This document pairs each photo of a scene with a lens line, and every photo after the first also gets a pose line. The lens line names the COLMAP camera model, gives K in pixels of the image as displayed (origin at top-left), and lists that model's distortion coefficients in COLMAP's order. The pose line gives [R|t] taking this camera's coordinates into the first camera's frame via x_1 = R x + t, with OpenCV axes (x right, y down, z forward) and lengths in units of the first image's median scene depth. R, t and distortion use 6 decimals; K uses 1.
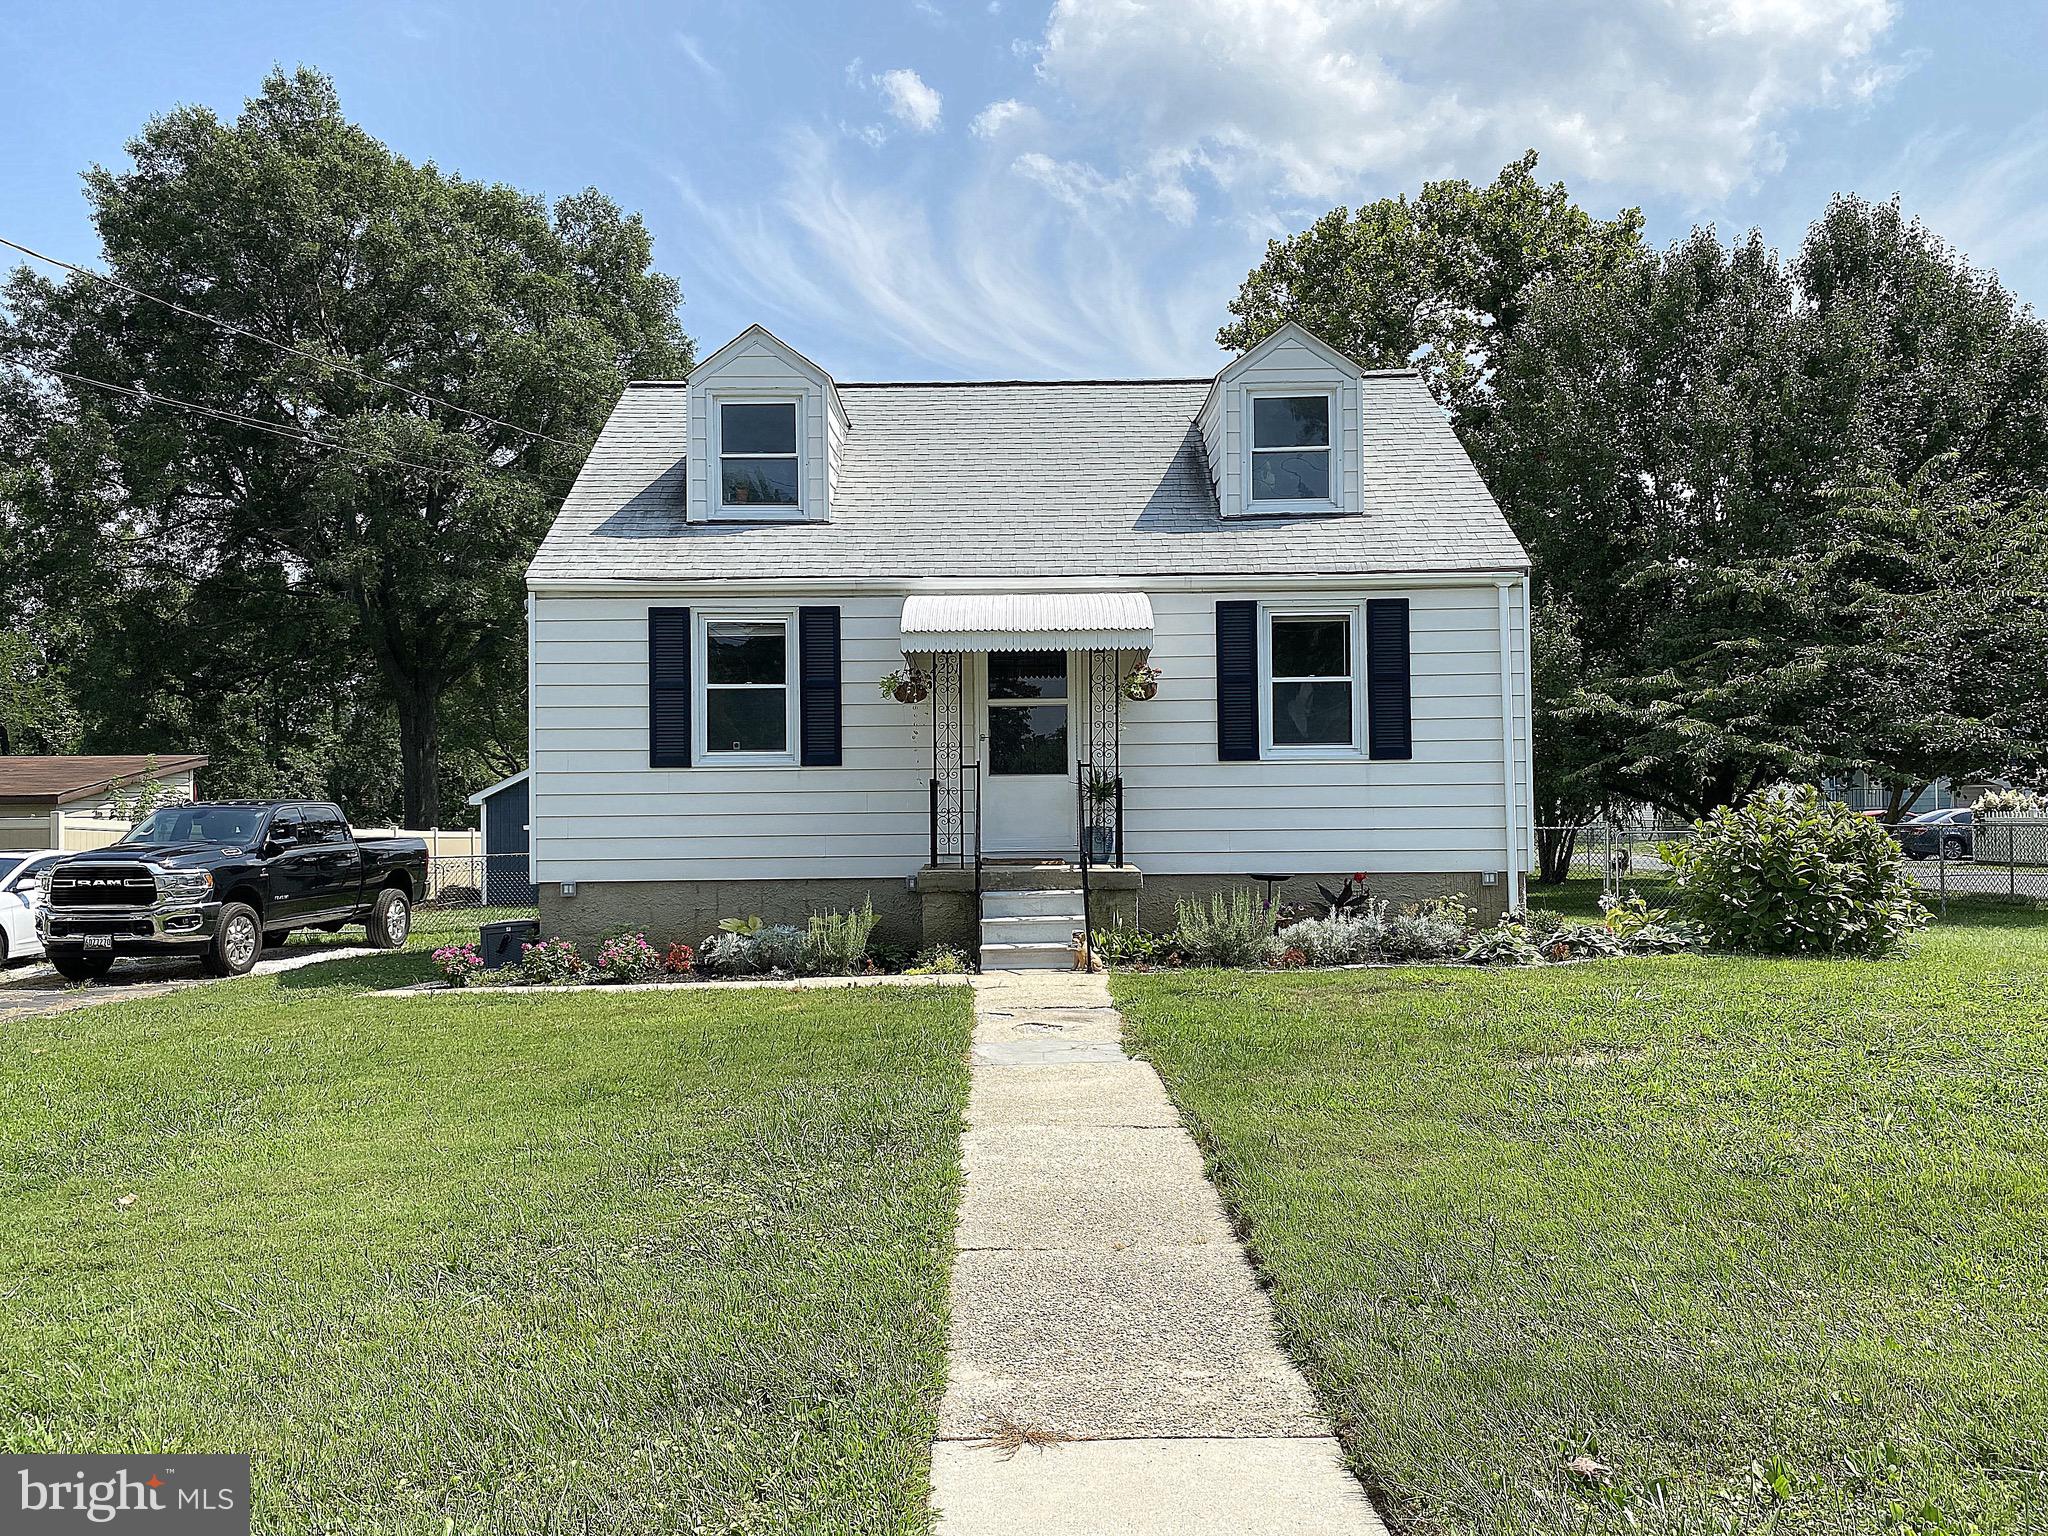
lens RADIAL K [[1573.1, 0, 1013.7], [0, 1573.1, 778.9], [0, 0, 1]] dist [0.016030, 0.008511]
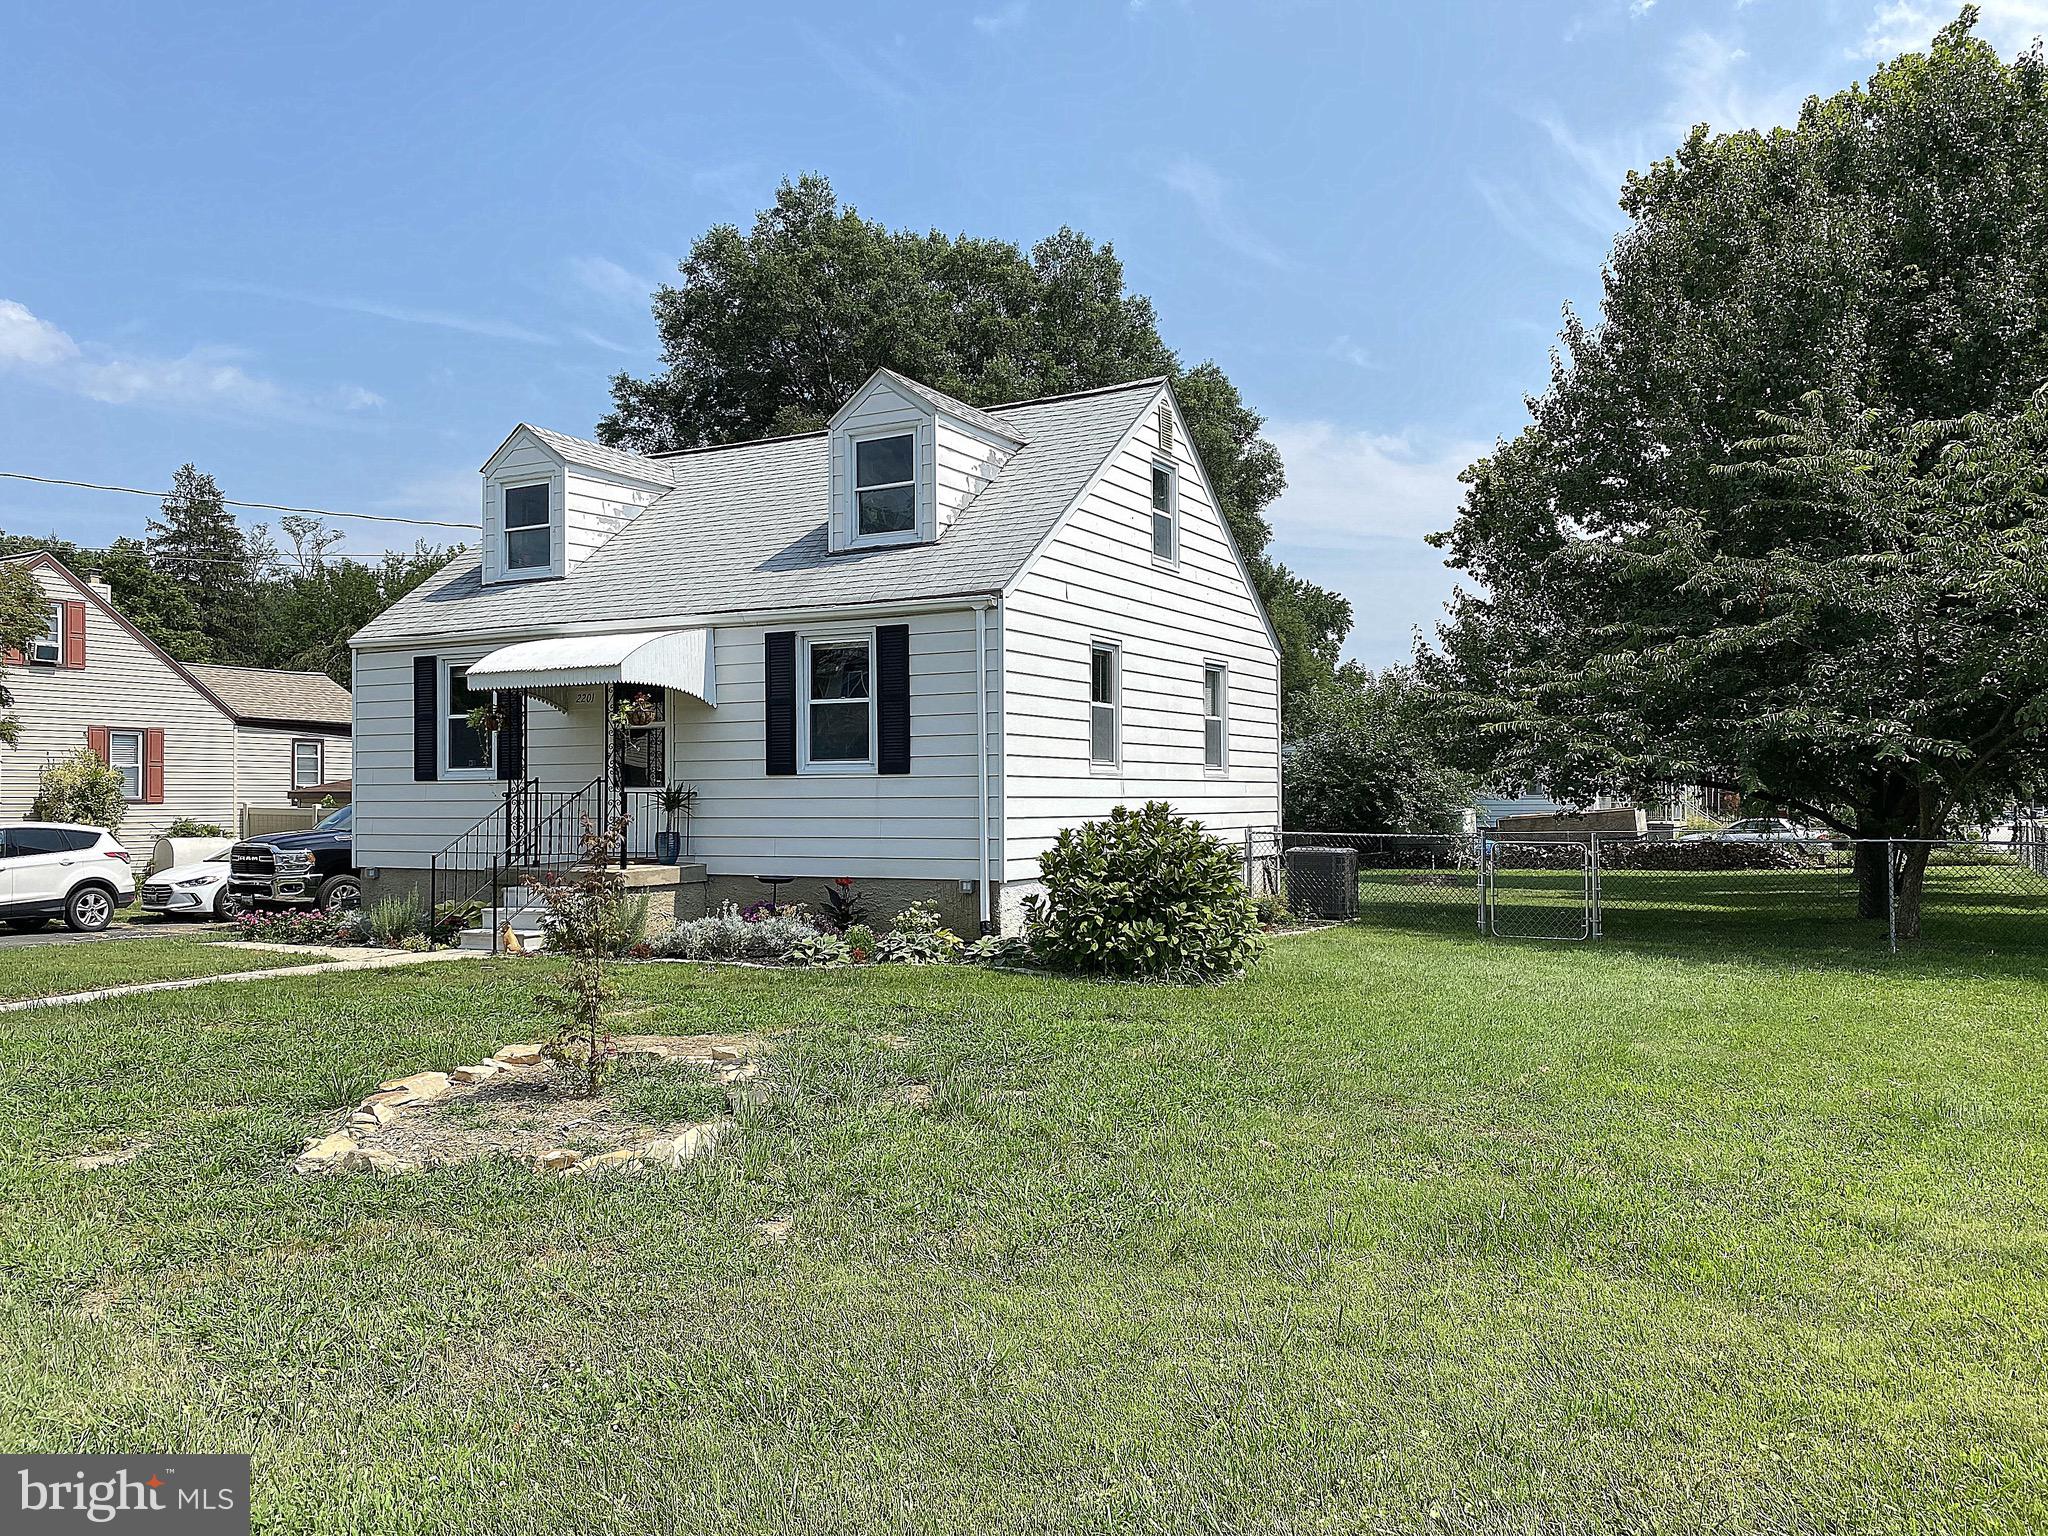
lens RADIAL K [[1573.1, 0, 1039.0], [0, 1573.1, 782.2], [0, 0, 1]] dist [0.016030, 0.008511]
pose [[0.881020, 0.001200, -0.473078, 0.832144], [0.005732, 0.999896, 0.013210, -0.020236], [0.473044, -0.014349, 0.880922, 0.097707]]
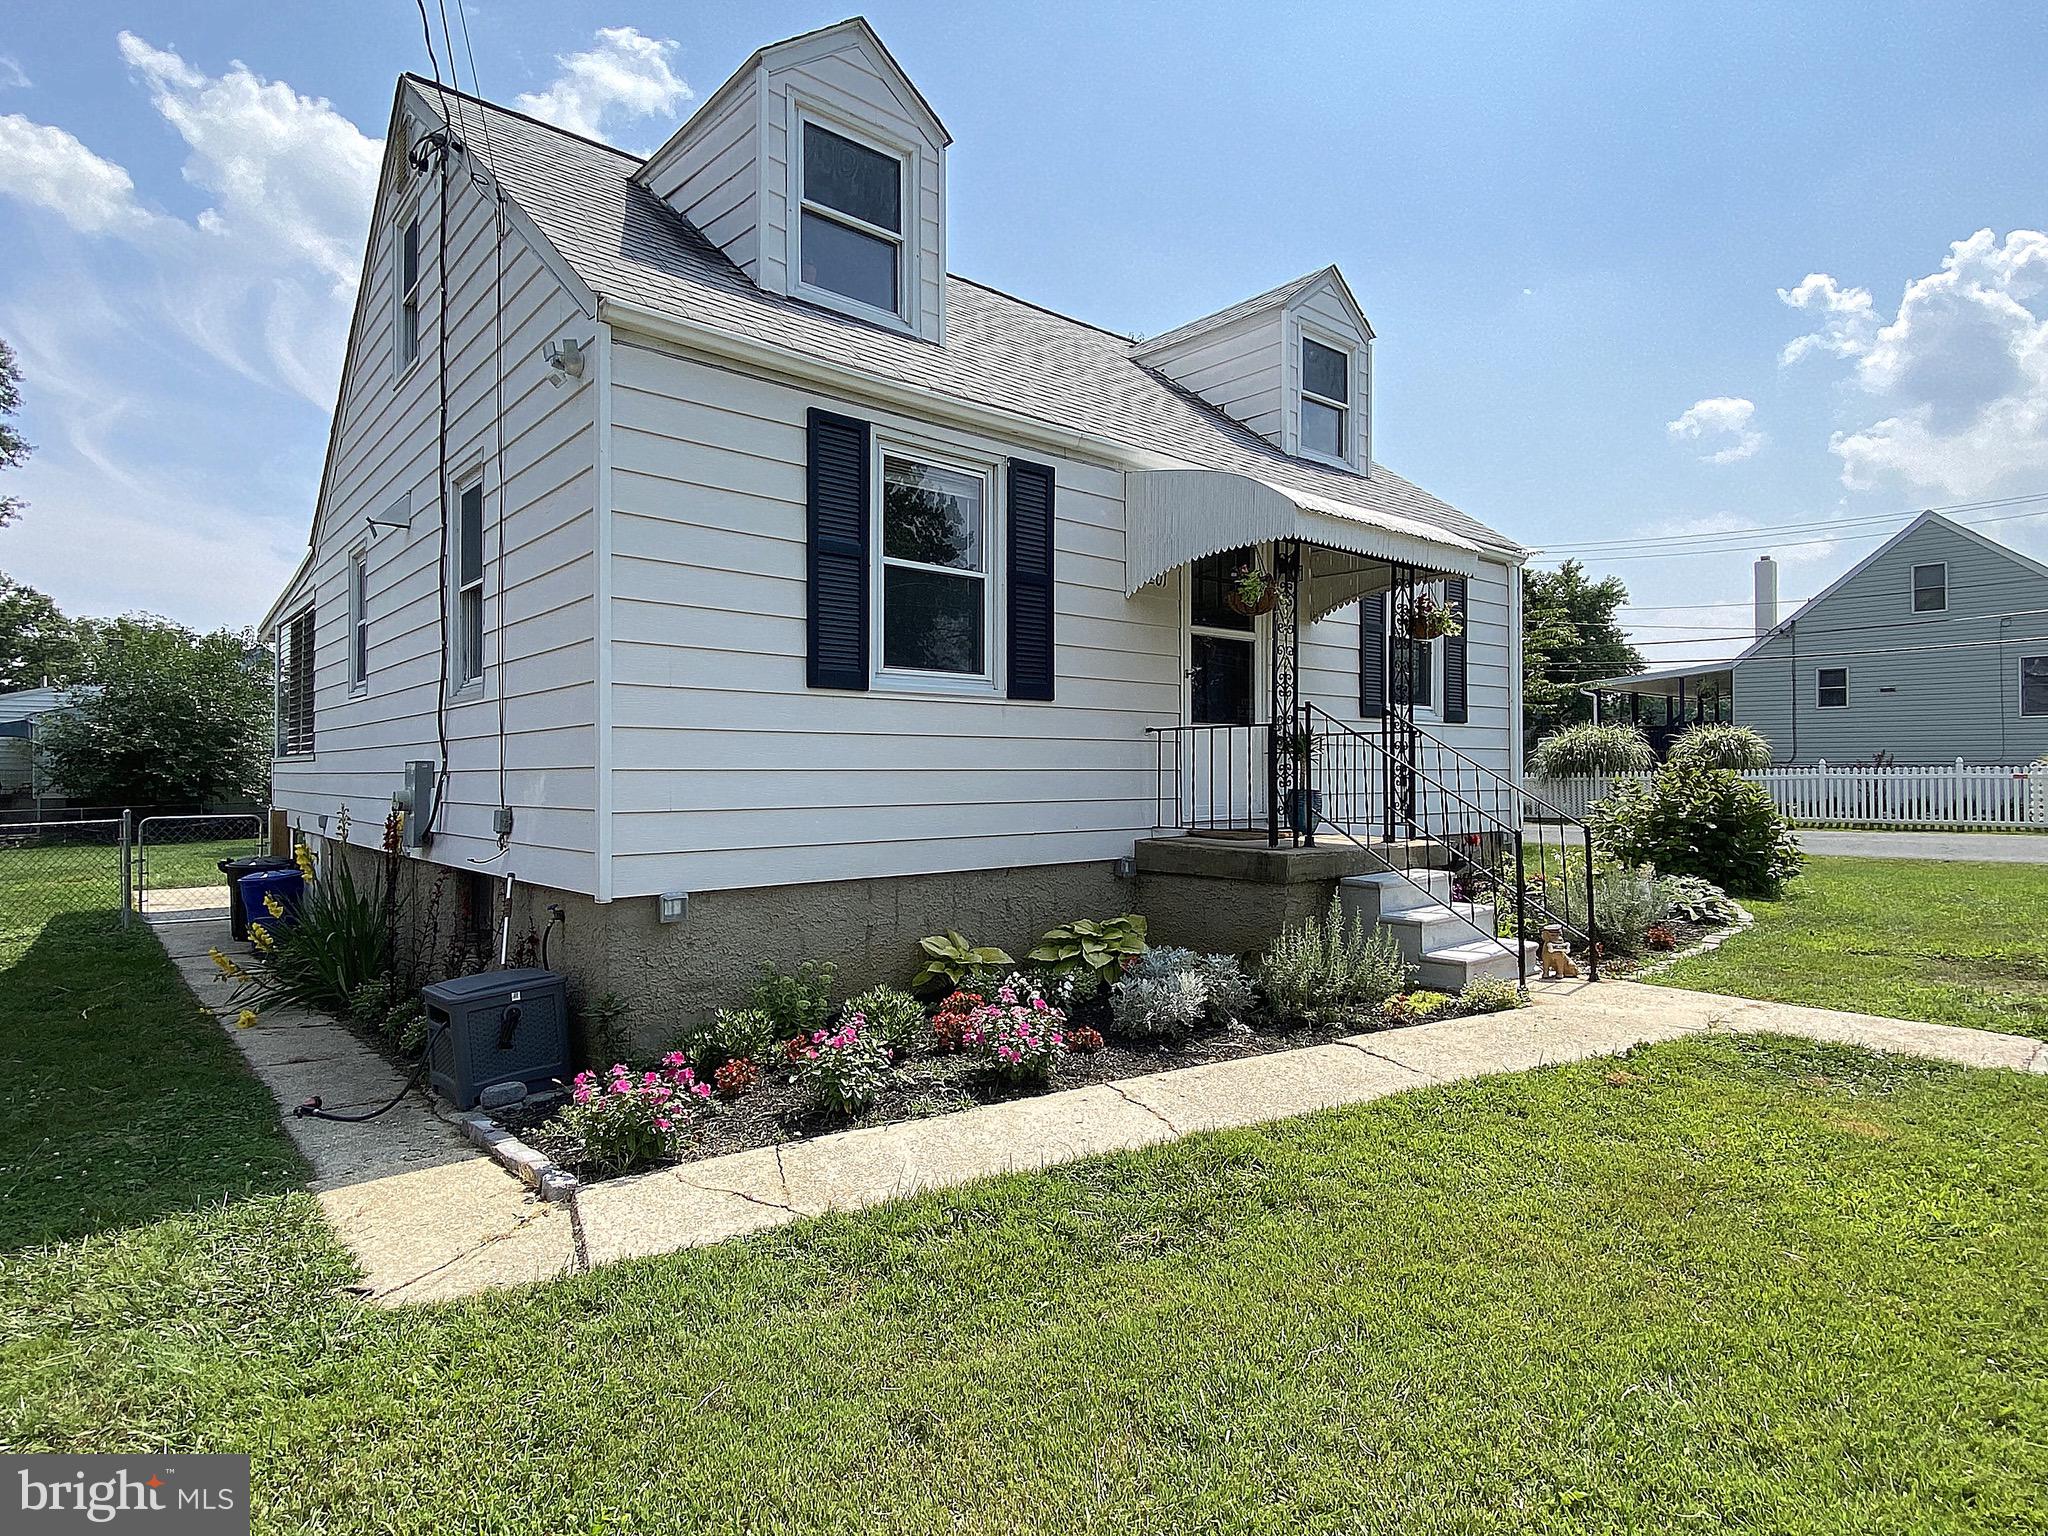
lens RADIAL K [[1116.3, 0, 1114.6], [0, 1116.3, 750.3], [0, 0, 1]] dist [0.017419, -0.017693]
pose [[0.737397, 0.022413, 0.675088, -0.421453], [-0.042410, 0.999014, 0.013156, 0.005553], [-0.674127, -0.038332, 0.737620, 0.617154]]
